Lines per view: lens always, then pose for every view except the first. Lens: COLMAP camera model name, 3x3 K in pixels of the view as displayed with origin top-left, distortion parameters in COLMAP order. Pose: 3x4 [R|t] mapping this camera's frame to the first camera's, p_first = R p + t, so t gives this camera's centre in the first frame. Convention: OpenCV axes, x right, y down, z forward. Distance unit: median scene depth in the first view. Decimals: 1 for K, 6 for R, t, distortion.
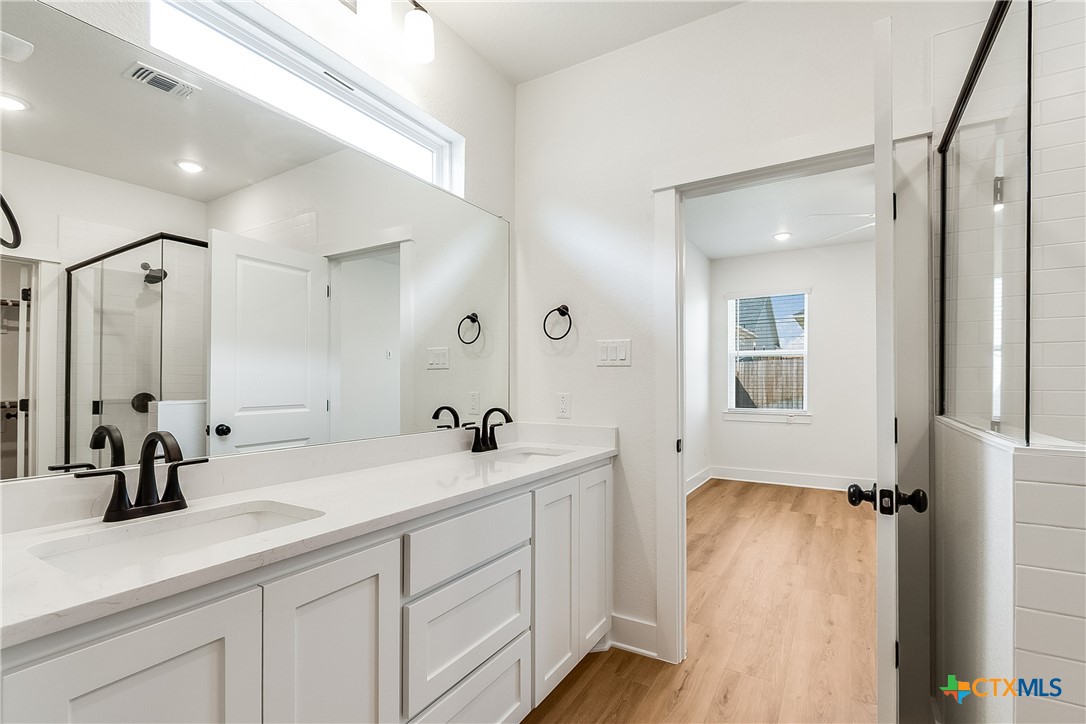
lens RADIAL K [[495.8, 0, 541.4], [0, 495.8, 368.6], [0, 0, 1]] dist [0.003994, 0.000150]
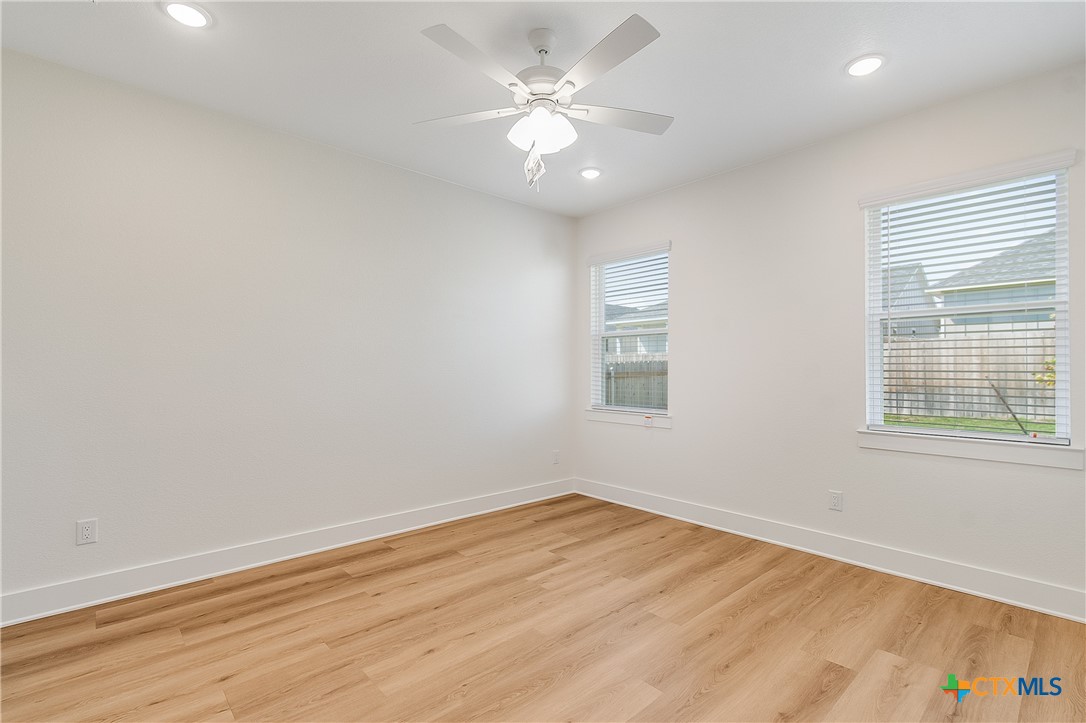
lens RADIAL K [[495.8, 0, 541.4], [0, 495.8, 368.1], [0, 0, 1]] dist [0.003994, 0.000150]
pose [[0.959676, 0.004006, -0.281081, 0.758894], [0.002575, 0.999731, 0.023041, 0.007185], [0.281098, -0.022836, 0.959407, 0.347375]]
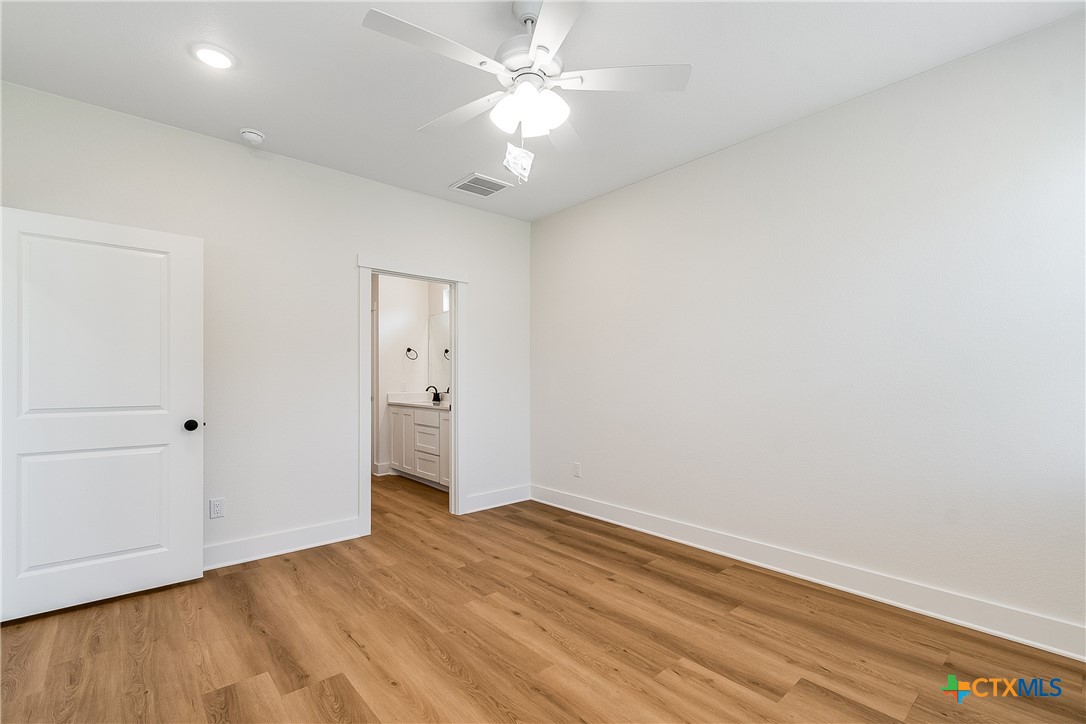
lens RADIAL K [[482.0, 0, 546.4], [0, 482.0, 374.5], [0, 0, 1]] dist [-0.001846, -0.000592]
pose [[-0.293591, 0.001060, -0.955930, 1.058364], [0.033162, 0.999409, -0.009077, 0.022947], [0.955356, -0.034365, -0.293453, 1.010855]]
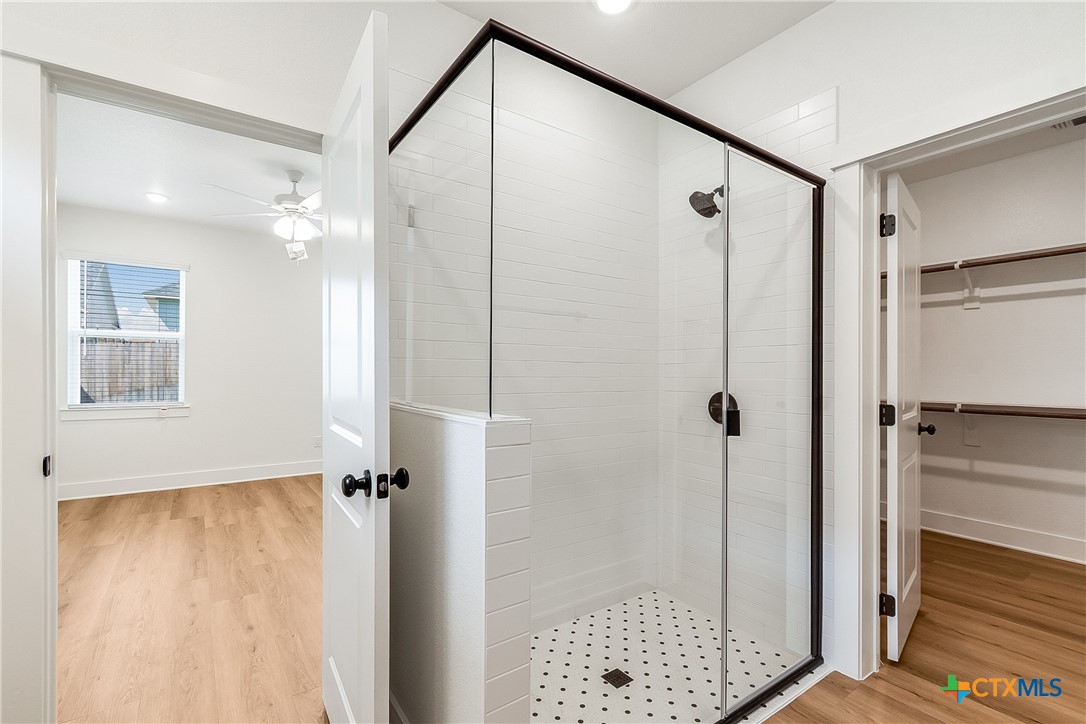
lens RADIAL K [[495.8, 0, 541.4], [0, 495.8, 368.6], [0, 0, 1]] dist [0.003994, 0.000150]
pose [[0.403032, 0.008166, 0.915149, -0.032329], [-0.029824, 0.999546, 0.004216, 0.003097], [-0.914700, -0.028993, 0.403093, 0.081699]]
